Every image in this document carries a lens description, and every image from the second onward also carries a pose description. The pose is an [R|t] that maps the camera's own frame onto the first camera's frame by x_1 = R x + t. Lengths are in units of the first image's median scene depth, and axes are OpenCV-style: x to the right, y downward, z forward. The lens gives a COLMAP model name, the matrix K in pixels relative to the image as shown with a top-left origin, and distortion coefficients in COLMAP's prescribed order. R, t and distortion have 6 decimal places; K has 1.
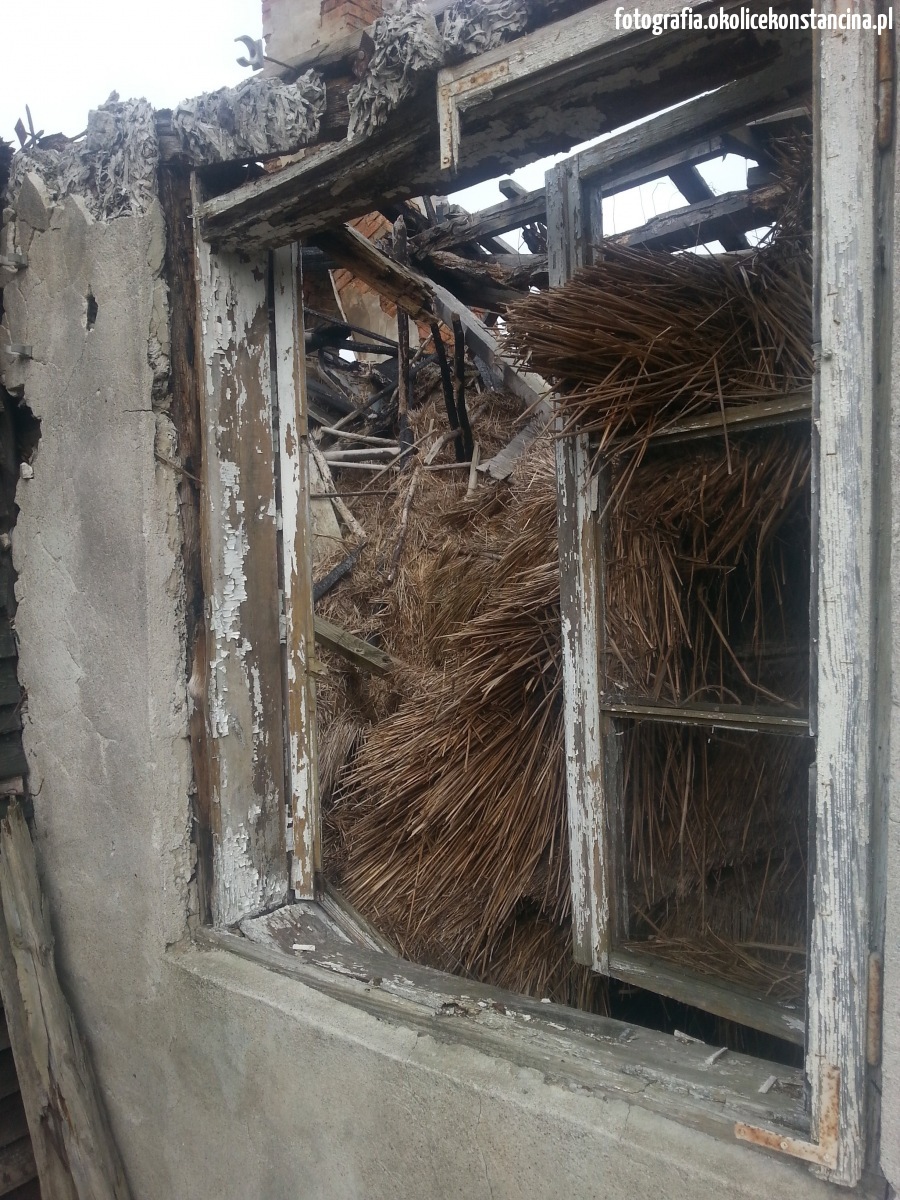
lens RADIAL K [[996.8, 0, 439.8], [0, 996.8, 596.1], [0, 0, 1]] dist [0.025249, -0.085170]
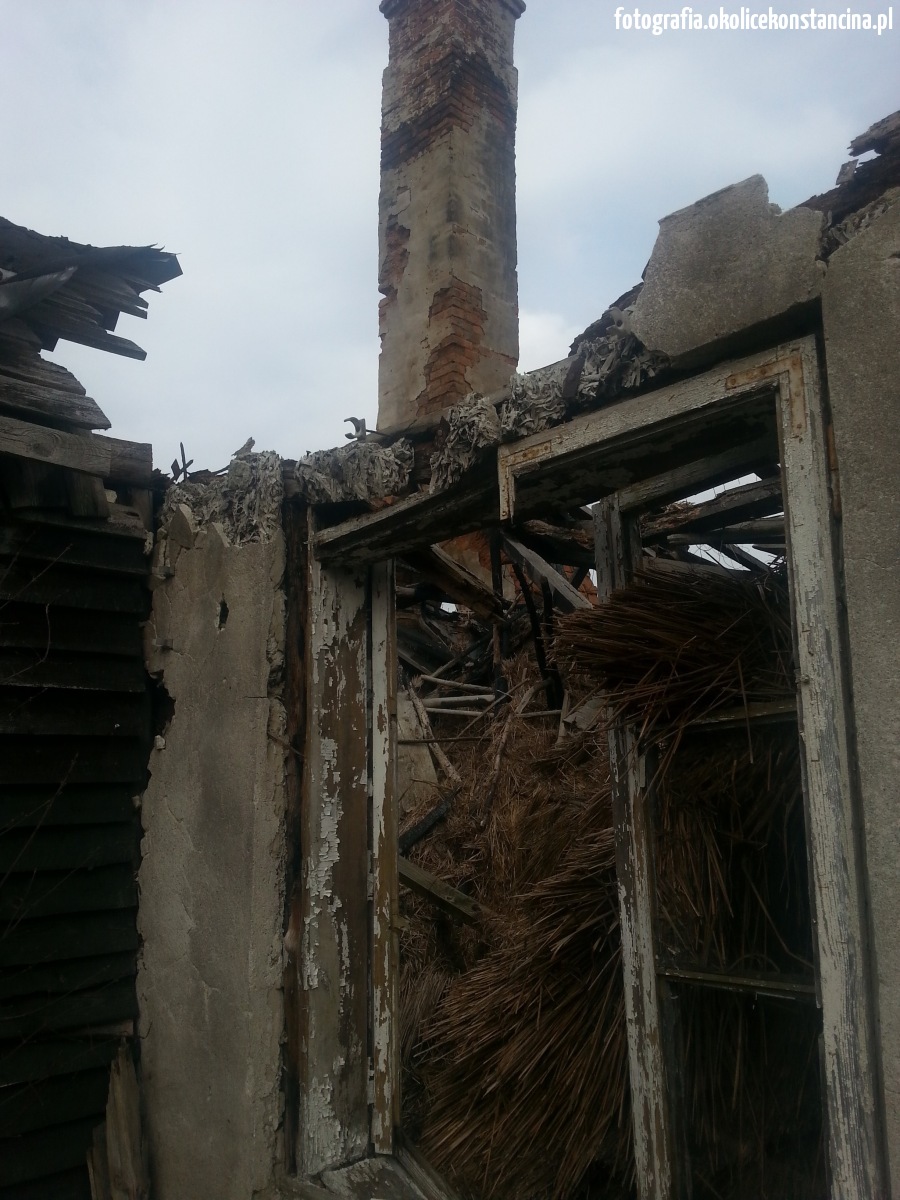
lens RADIAL K [[996.8, 0, 448.5], [0, 996.8, 591.9], [0, 0, 1]] dist [0.025249, -0.085170]
pose [[0.995273, -0.008310, -0.096763, 0.043983], [-0.014151, 0.973290, -0.229145, -0.036352], [0.096082, 0.229431, 0.968571, -0.161754]]
